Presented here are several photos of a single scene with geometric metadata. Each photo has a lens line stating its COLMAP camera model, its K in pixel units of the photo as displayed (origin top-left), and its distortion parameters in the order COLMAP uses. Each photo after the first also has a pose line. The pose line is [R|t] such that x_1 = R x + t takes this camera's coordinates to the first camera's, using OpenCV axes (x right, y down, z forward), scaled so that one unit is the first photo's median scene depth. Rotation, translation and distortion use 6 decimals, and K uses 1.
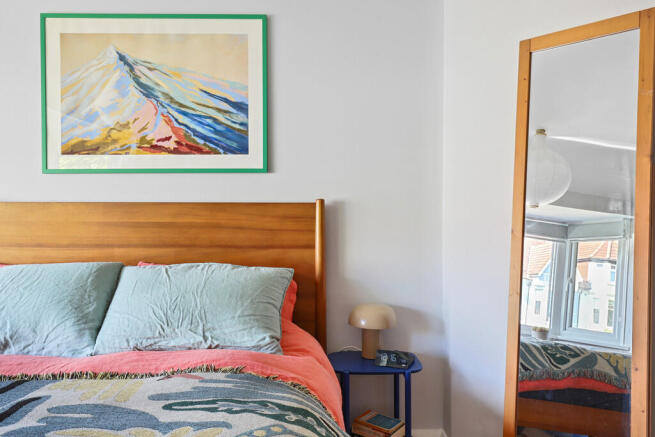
lens RADIAL K [[485.3, 0, 328.2], [0, 485.3, 214.1], [0, 0, 1]] dist [0.030464, -0.004506]
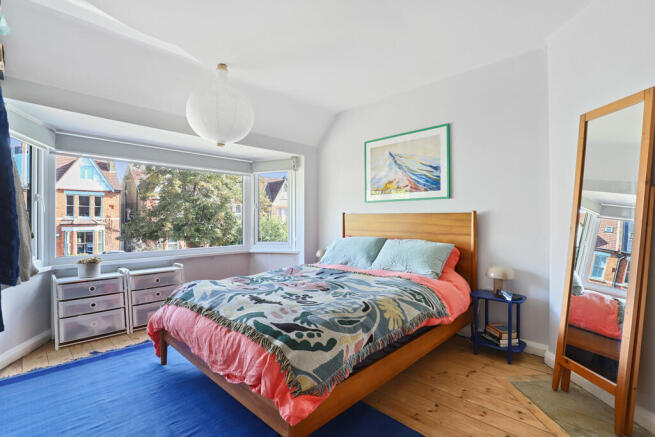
lens RADIAL K [[302.8, 0, 326.3], [0, 302.8, 219.0], [0, 0, 1]] dist [-0.024717, -0.000087]
pose [[0.702531, 0.001639, -0.711651, 0.430215], [-0.002342, 0.999997, -0.000009, 0.003583], [0.711649, 0.001673, 0.702533, -0.285097]]
